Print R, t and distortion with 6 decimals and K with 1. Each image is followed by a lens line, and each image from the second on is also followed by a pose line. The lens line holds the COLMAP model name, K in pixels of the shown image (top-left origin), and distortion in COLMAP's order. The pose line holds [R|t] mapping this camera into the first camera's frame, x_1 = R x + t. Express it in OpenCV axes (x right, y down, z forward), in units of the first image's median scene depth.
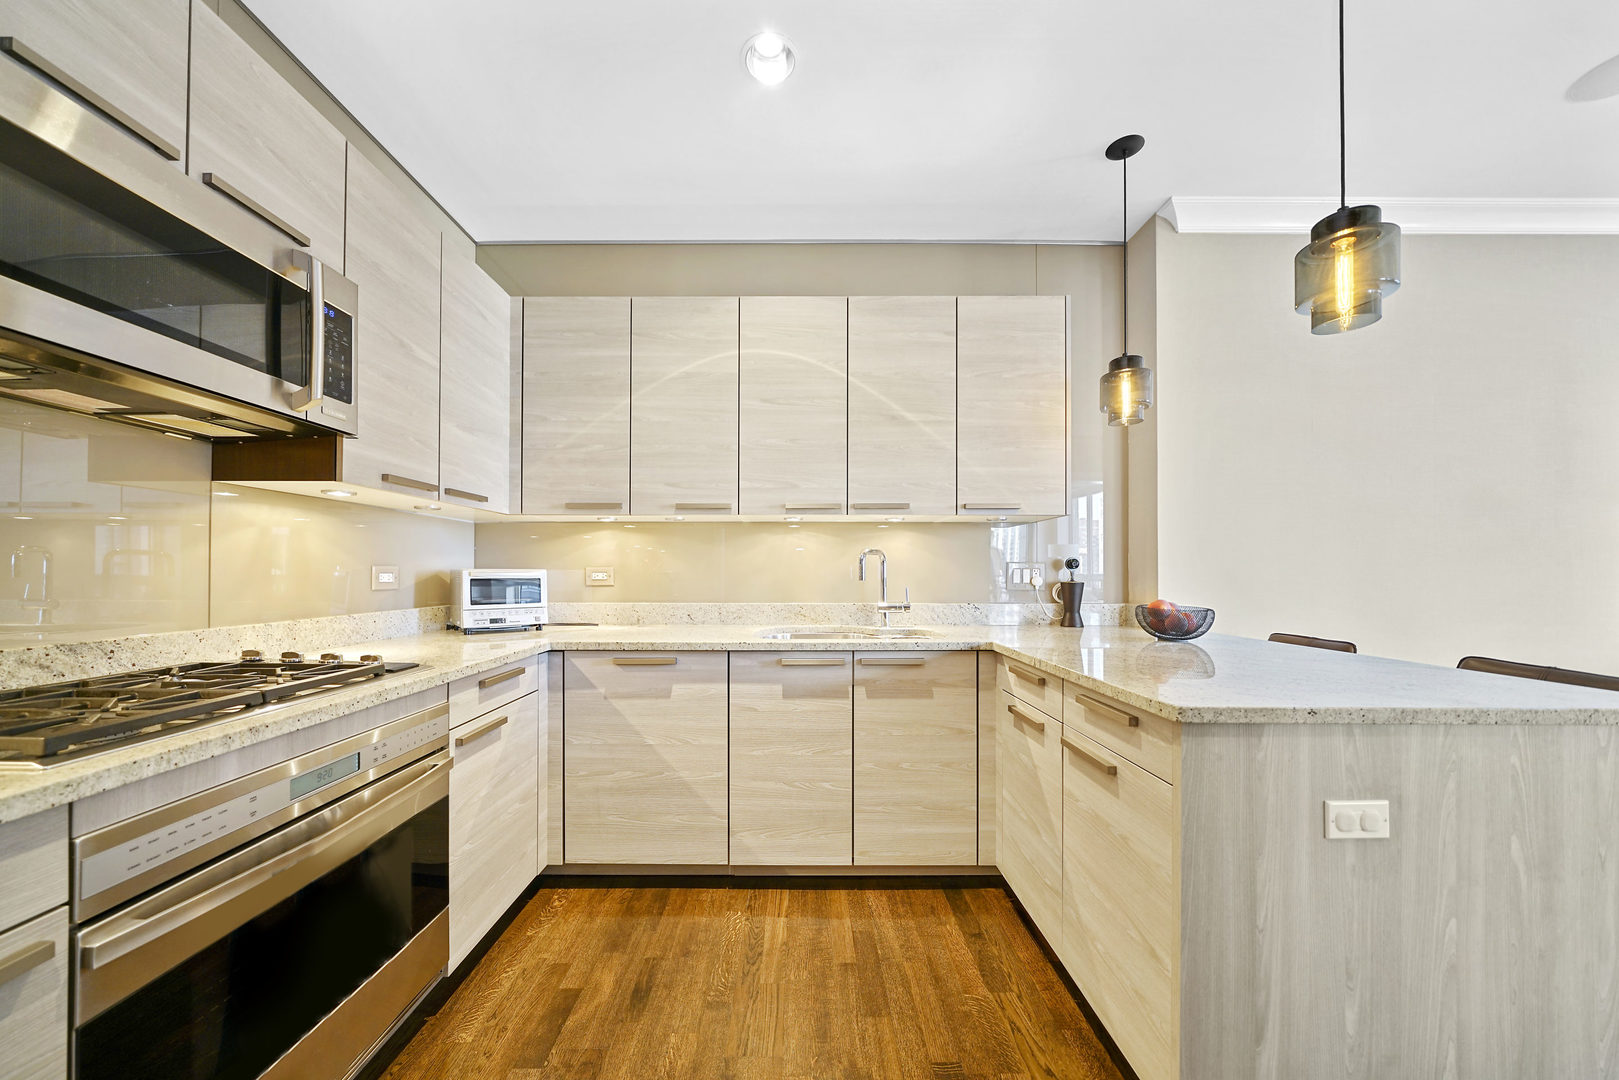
lens RADIAL K [[560.5, 0, 798.4], [0, 560.5, 568.4], [0, 0, 1]] dist [-0.000826, -0.000223]
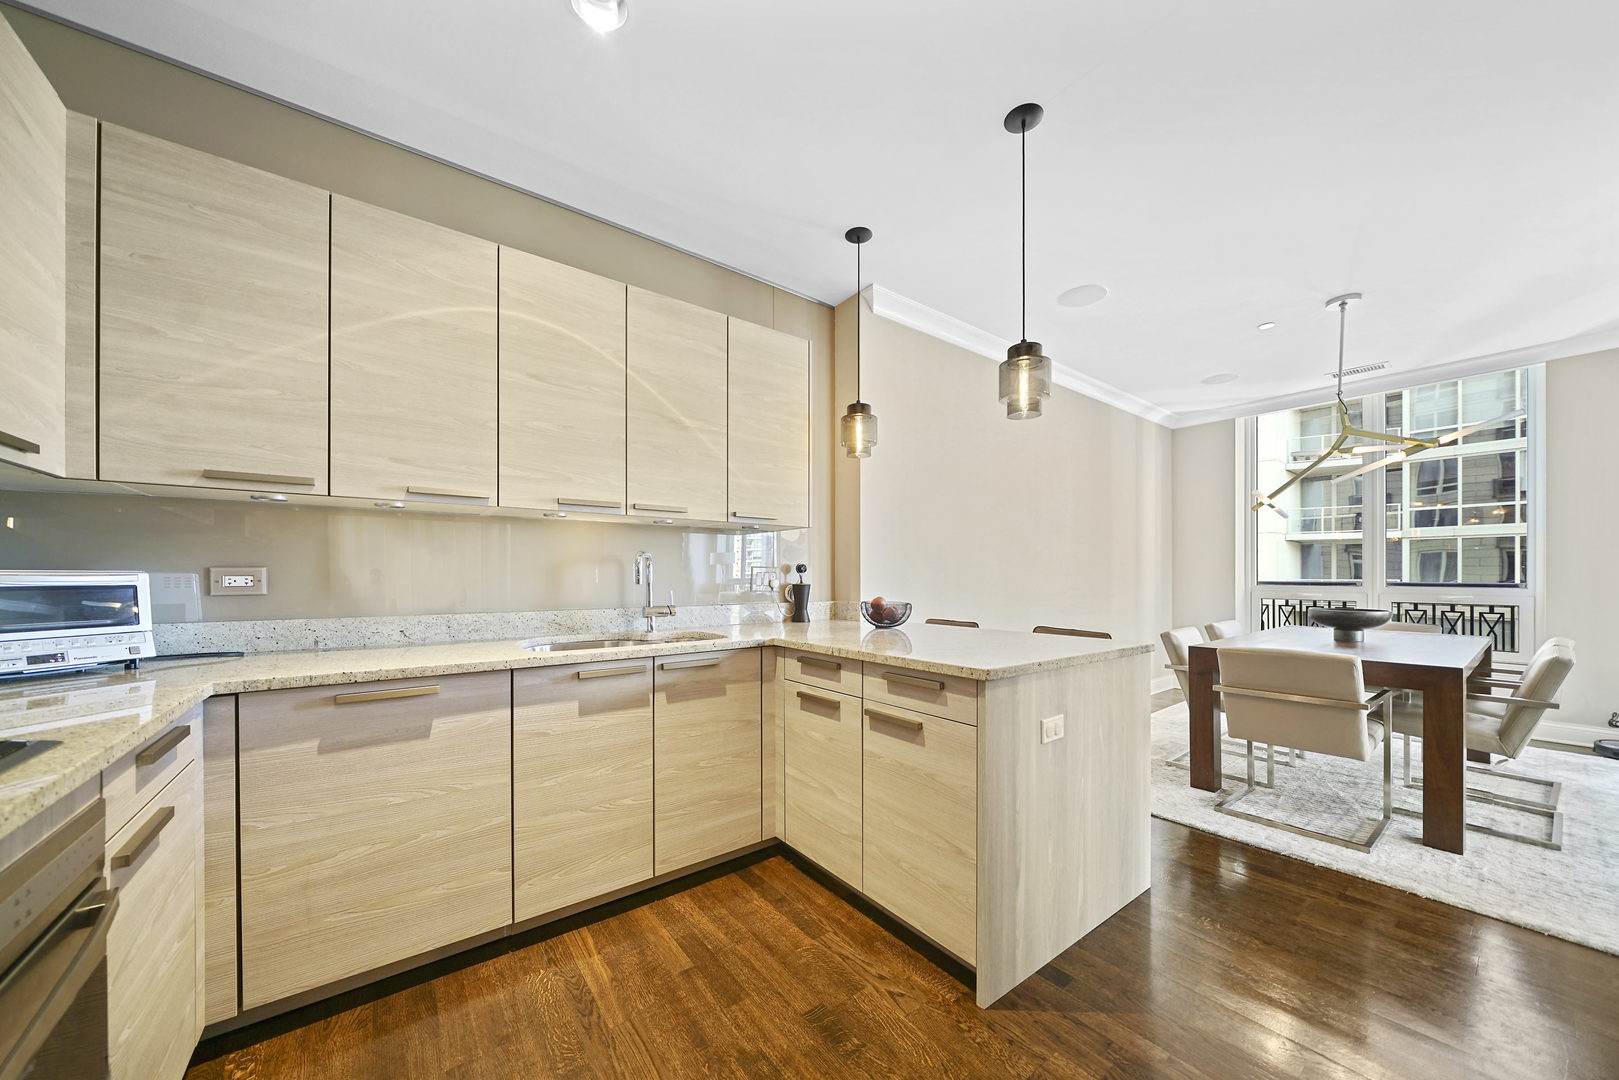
lens RADIAL K [[560.5, 0, 796.7], [0, 560.5, 576.7], [0, 0, 1]] dist [-0.000826, -0.000223]
pose [[0.804061, -0.001365, 0.594545, -0.281112], [-0.003178, 0.999973, 0.006595, 0.001748], [-0.594538, -0.007192, 0.804035, 0.074754]]
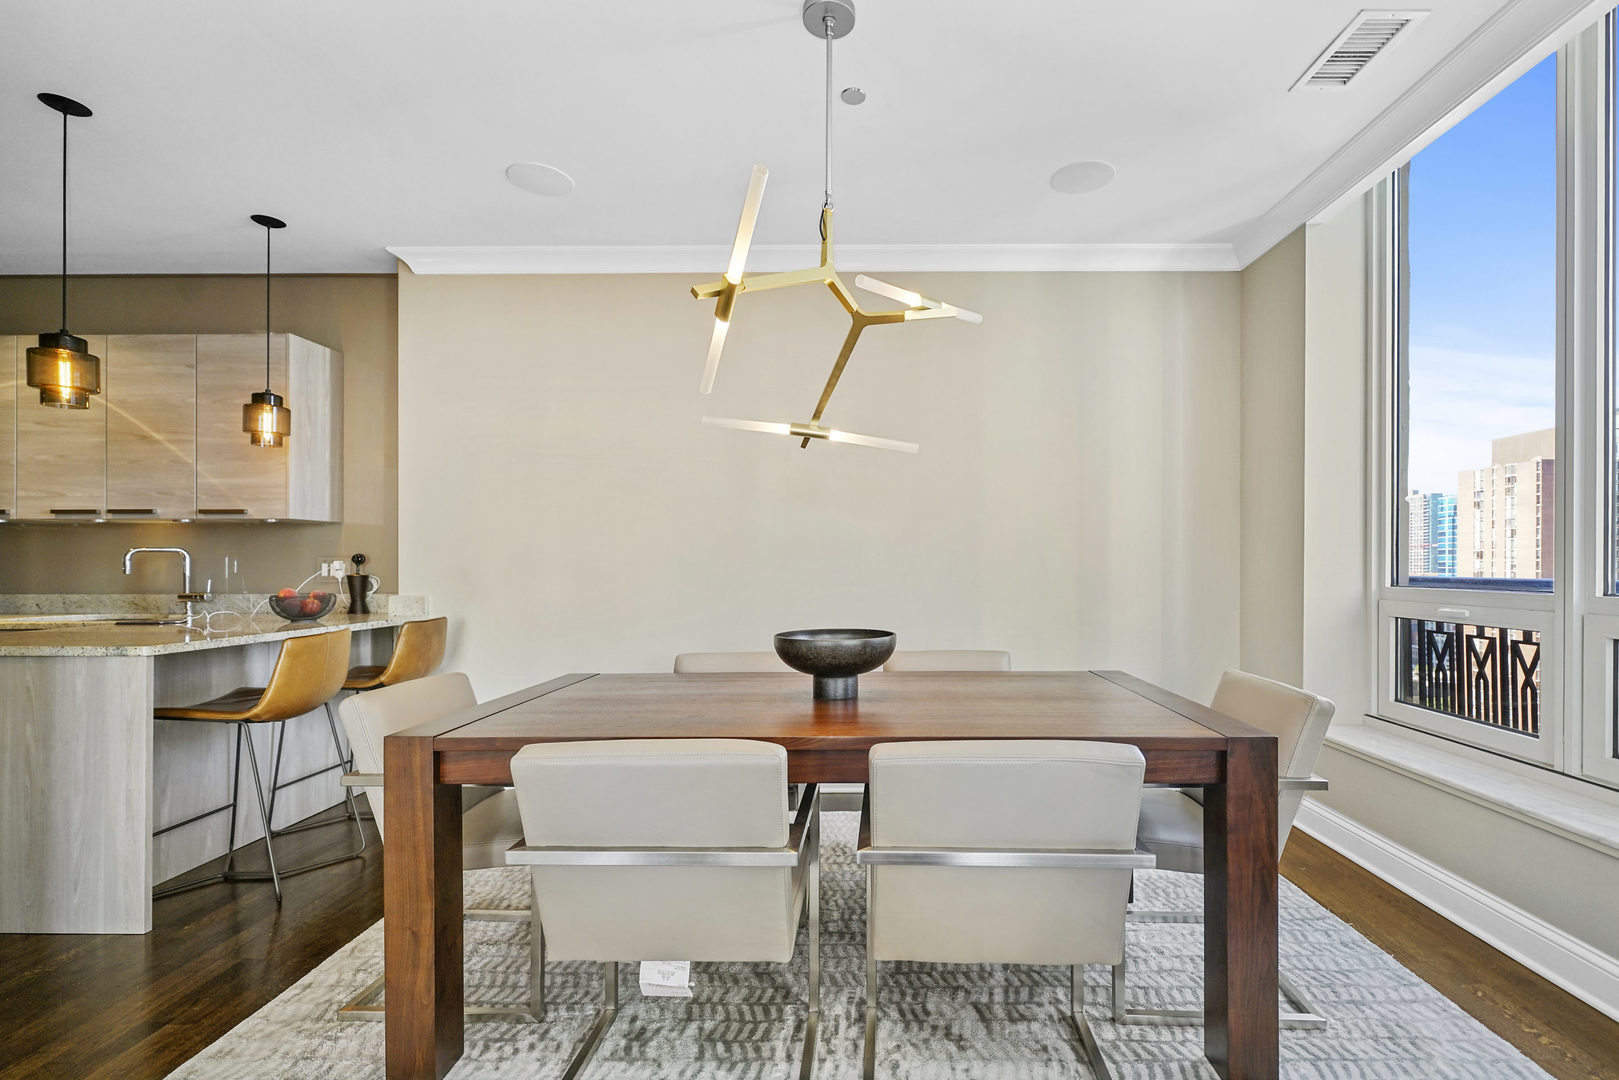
lens RADIAL K [[708.2, 0, 845.8], [0, 708.2, 570.3], [0, 0, 1]] dist [0.000772, -0.000030]
pose [[0.999883, -0.001701, -0.015213, 1.930769], [0.001849, 0.999951, 0.009771, 0.002171], [0.015195, -0.009798, 0.999837, -0.557385]]
